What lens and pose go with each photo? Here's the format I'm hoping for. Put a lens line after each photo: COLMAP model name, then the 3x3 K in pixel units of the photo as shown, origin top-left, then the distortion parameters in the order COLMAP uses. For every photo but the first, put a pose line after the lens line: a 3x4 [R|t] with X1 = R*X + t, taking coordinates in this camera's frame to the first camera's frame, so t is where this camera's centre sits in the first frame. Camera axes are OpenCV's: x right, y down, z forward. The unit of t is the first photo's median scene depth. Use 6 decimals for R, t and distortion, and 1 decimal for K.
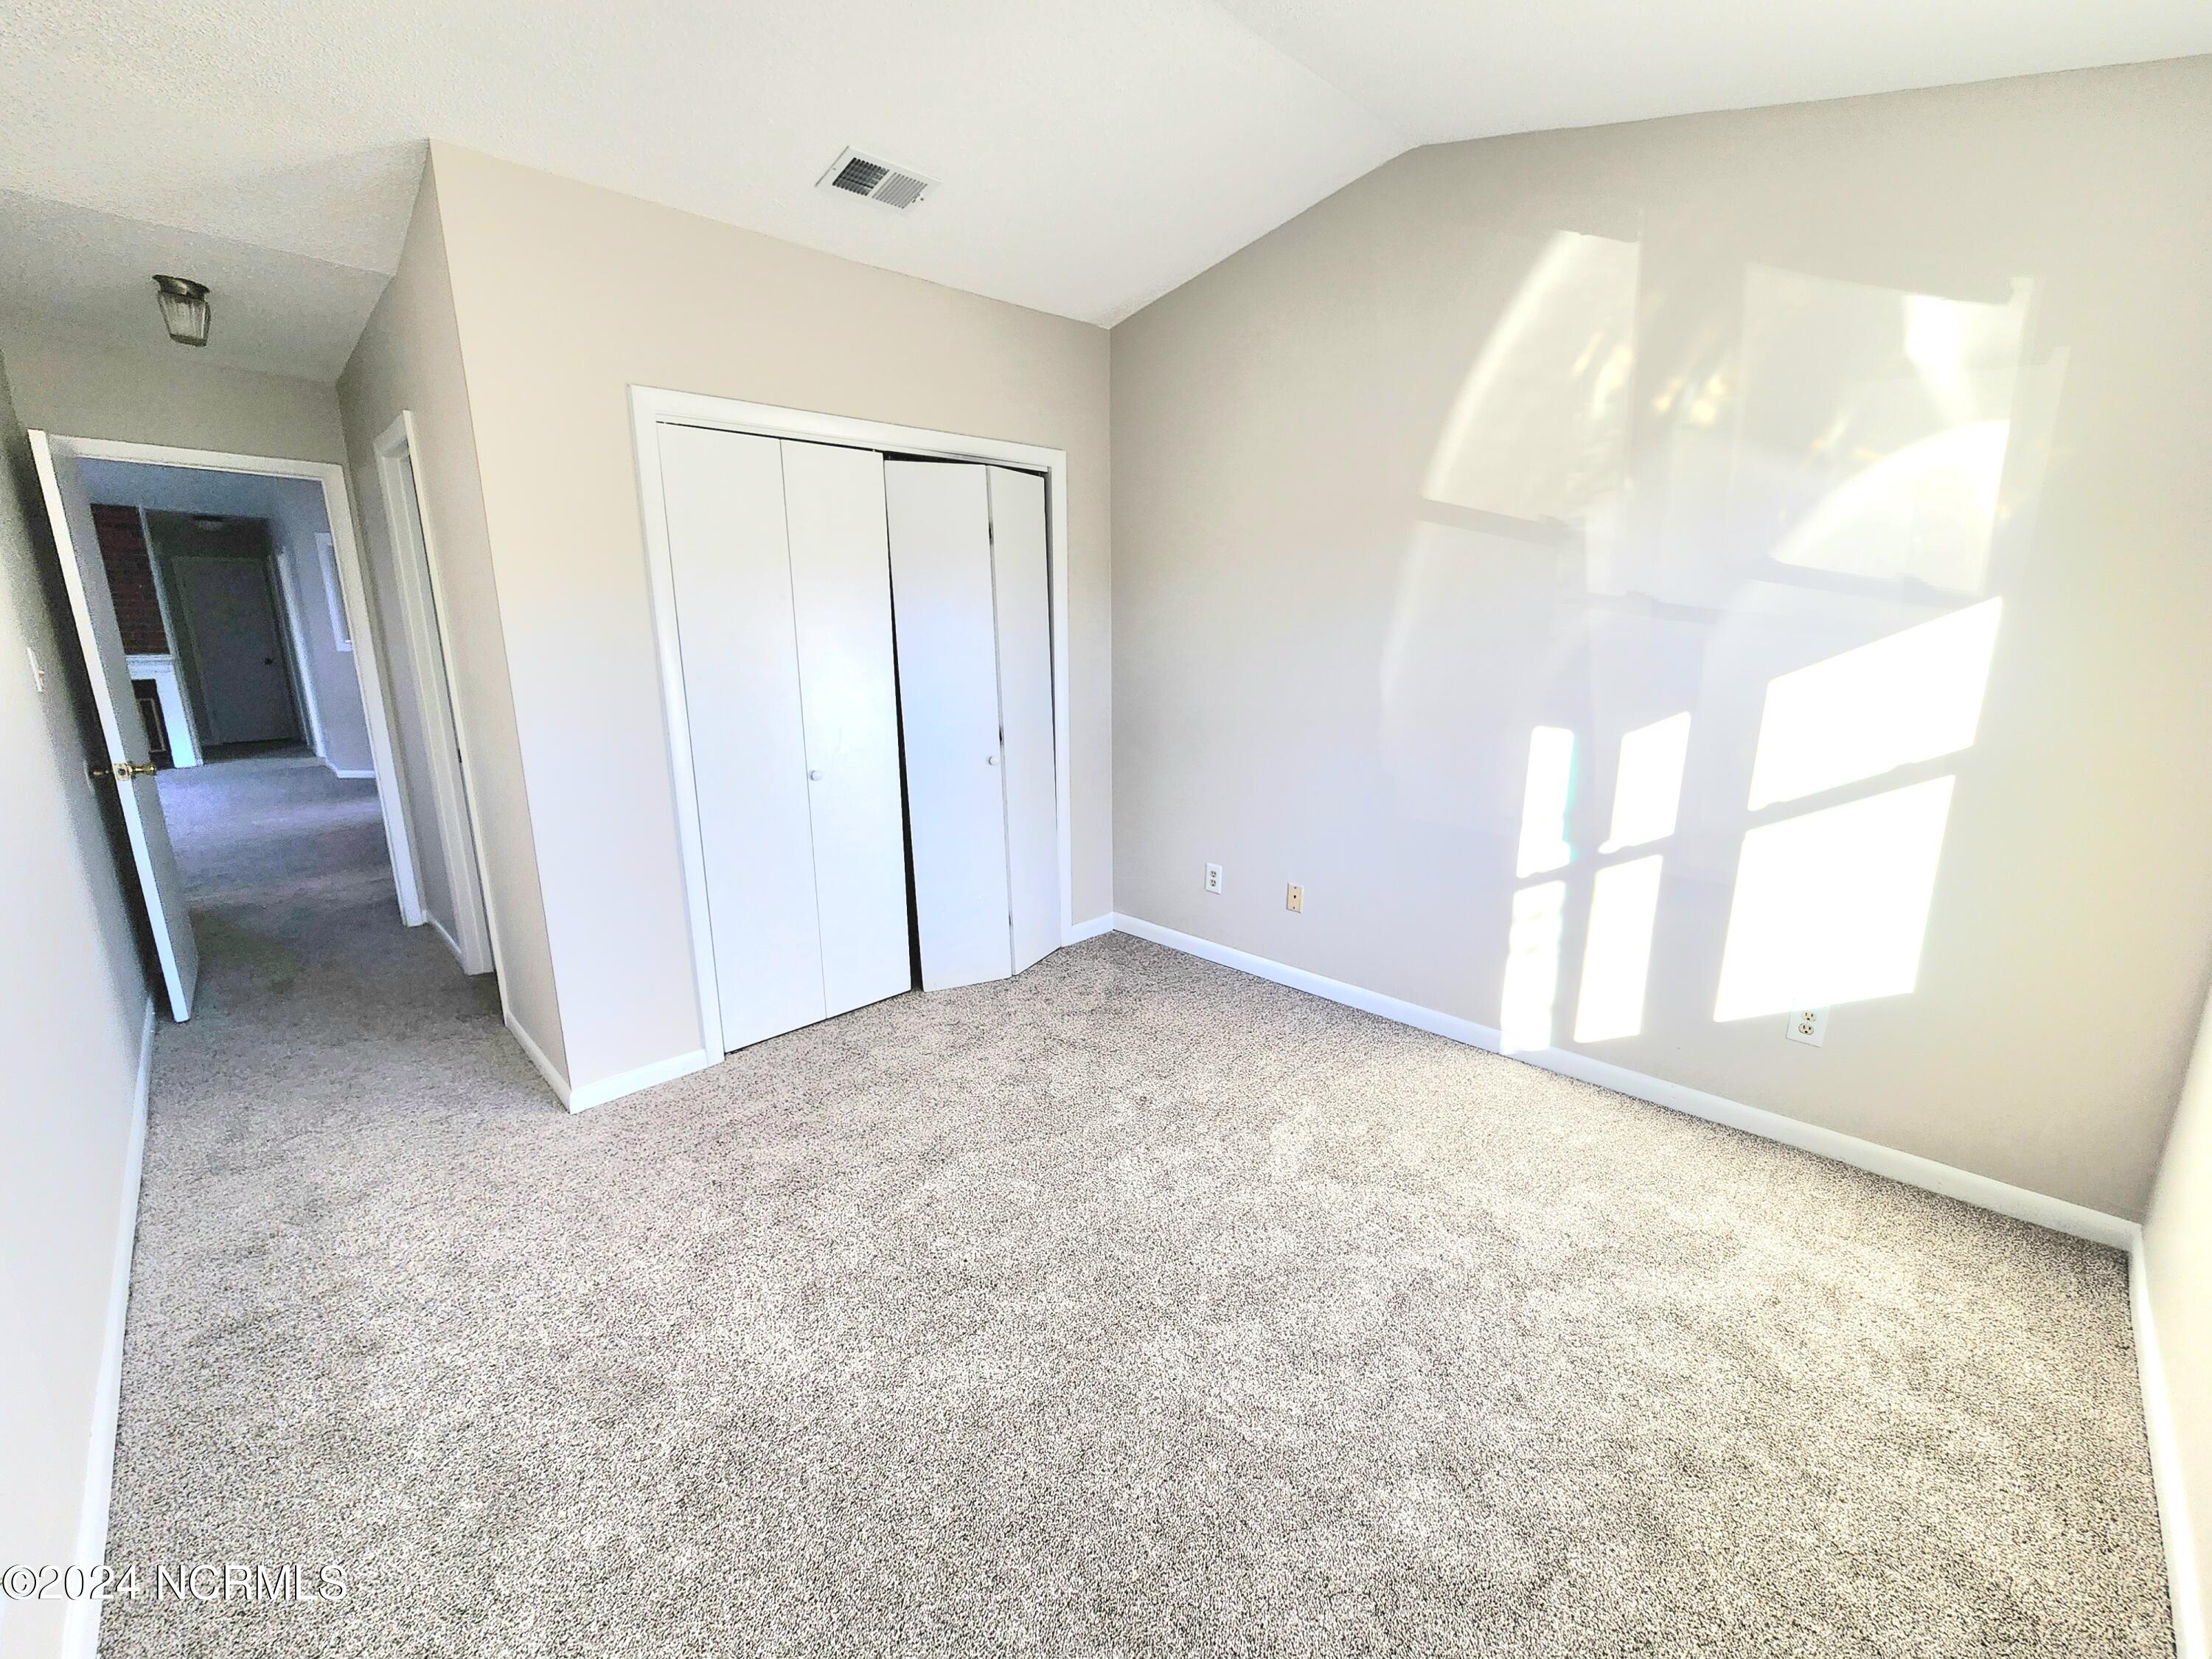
lens RADIAL K [[911.2, 0, 1112.7], [0, 911.2, 823.1], [0, 0, 1]] dist [-0.003875, -0.000644]
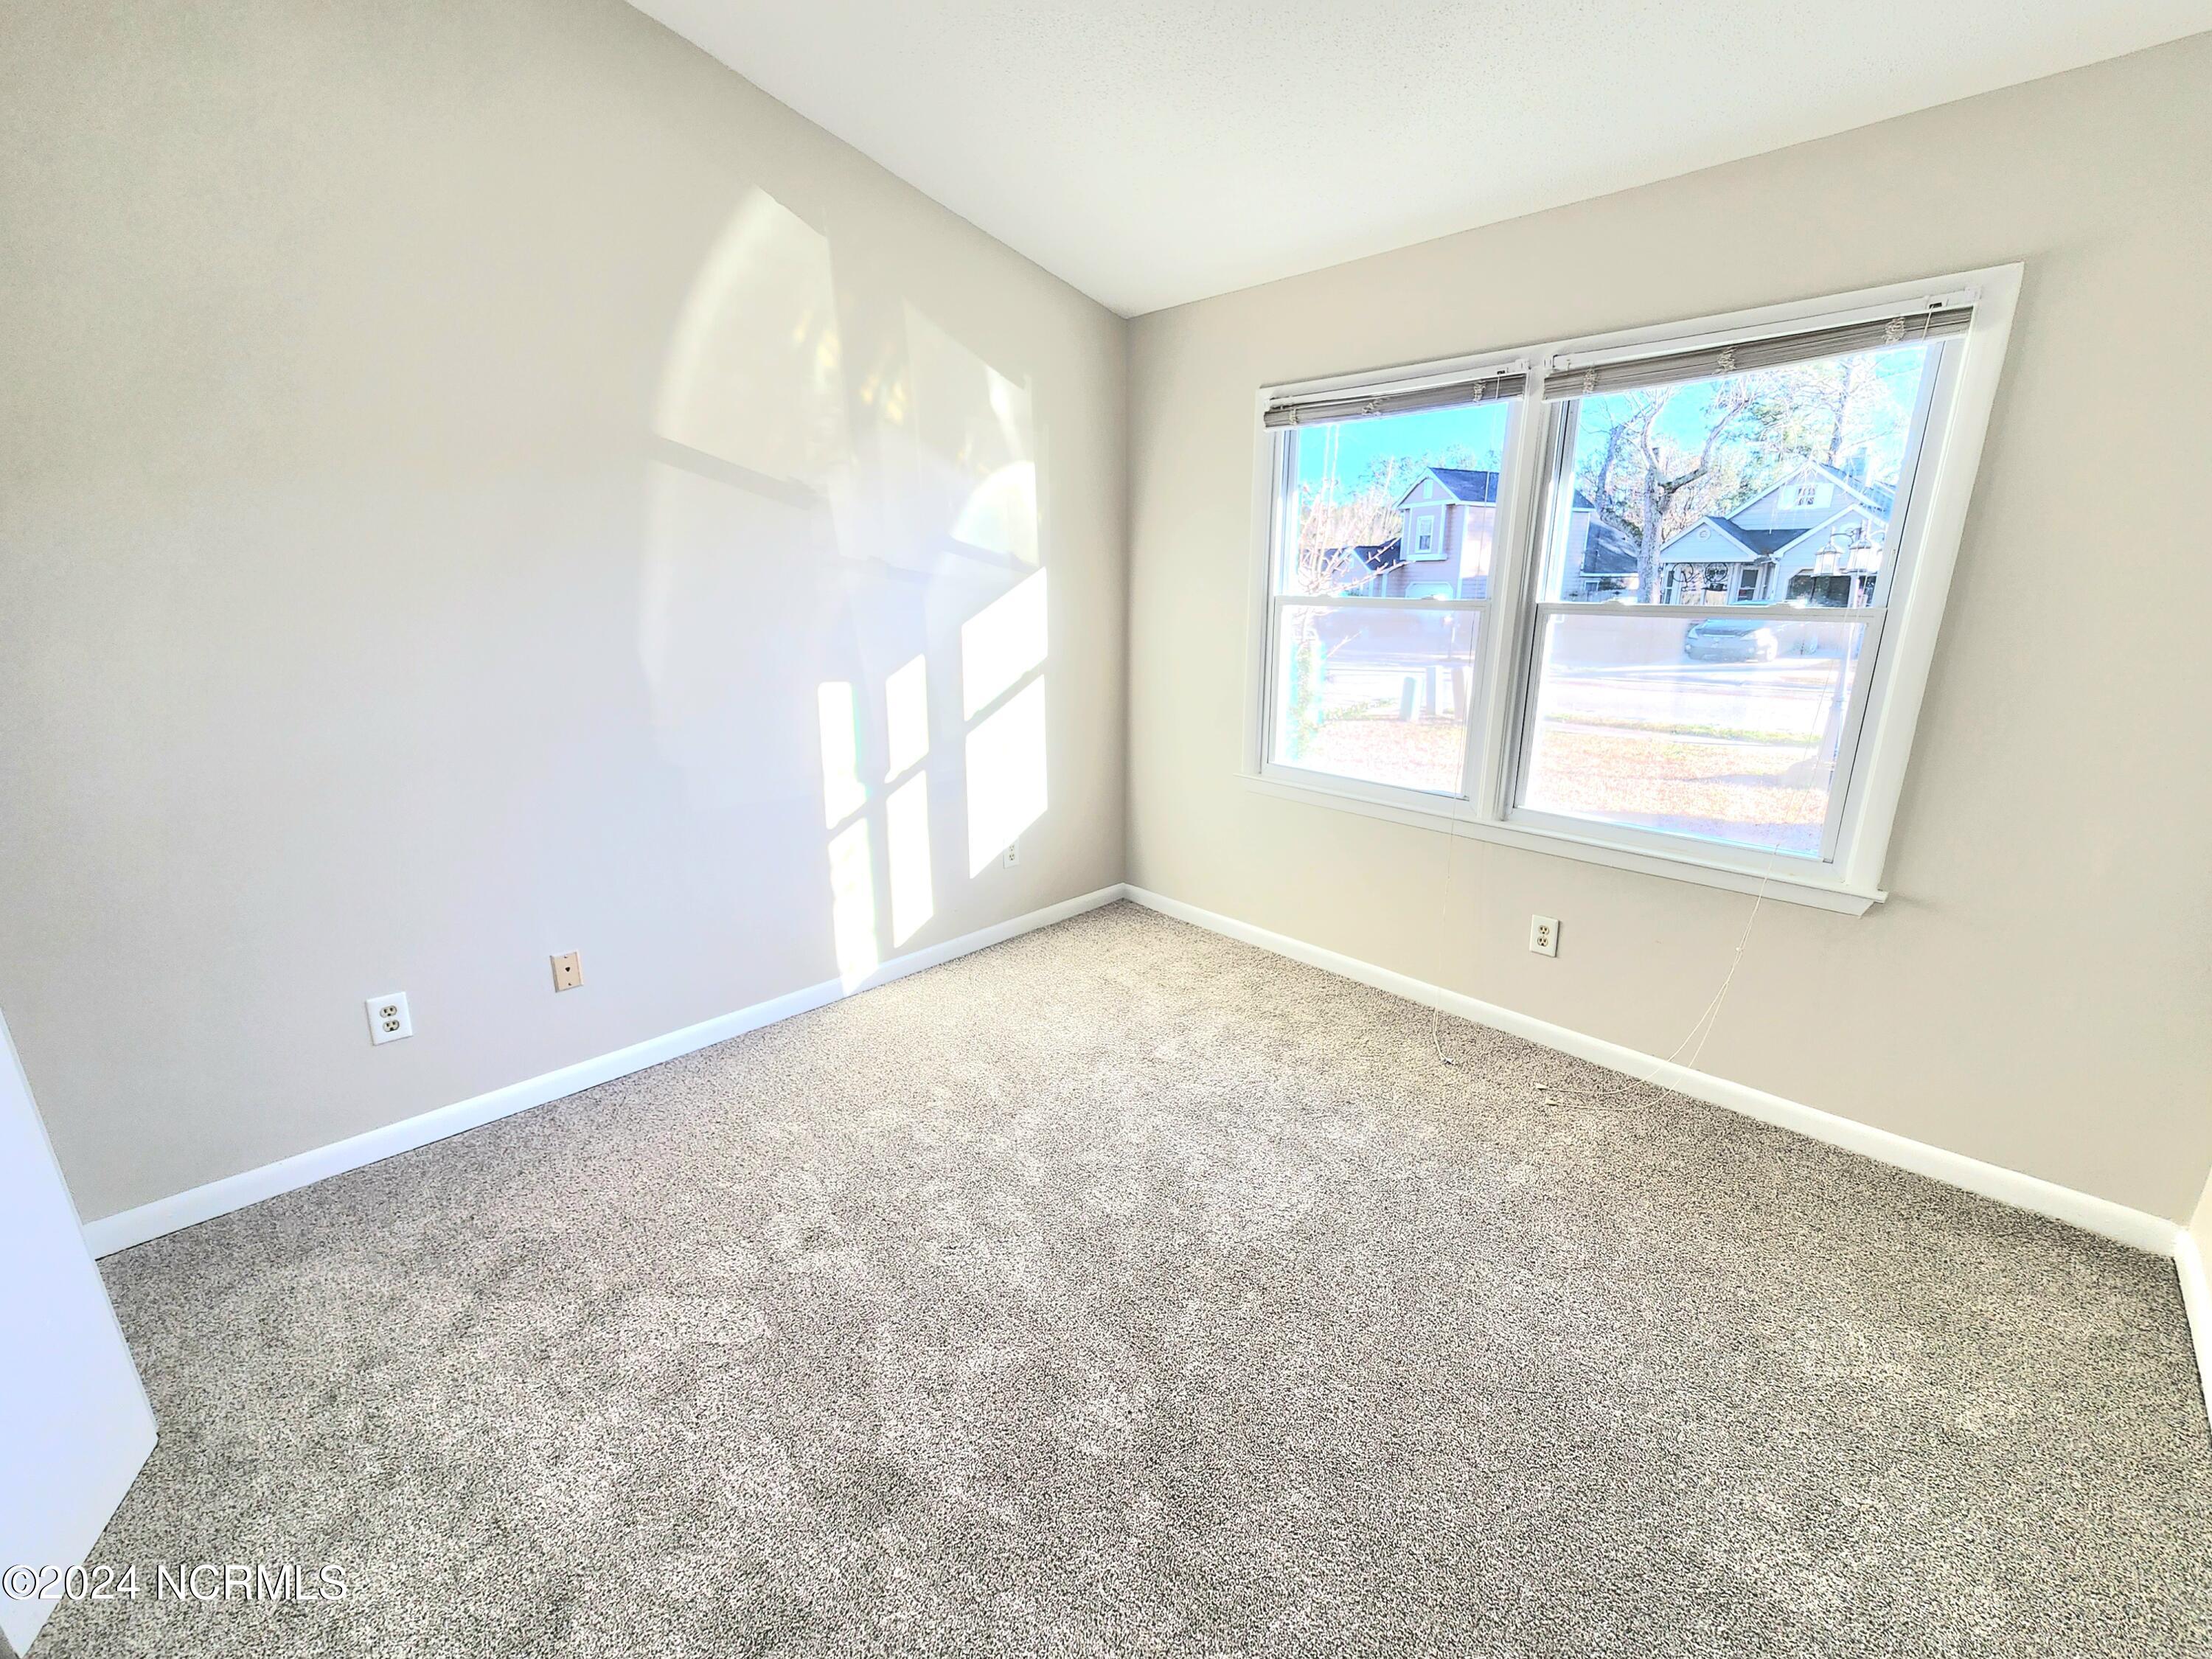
lens RADIAL K [[911.2, 0, 1112.7], [0, 911.2, 823.1], [0, 0, 1]] dist [-0.003875, -0.000644]
pose [[-0.004679, -0.252986, 0.967459, -0.639057], [0.218769, 0.943775, 0.247850, -0.152658], [-0.975765, 0.212810, 0.050930, 0.705869]]
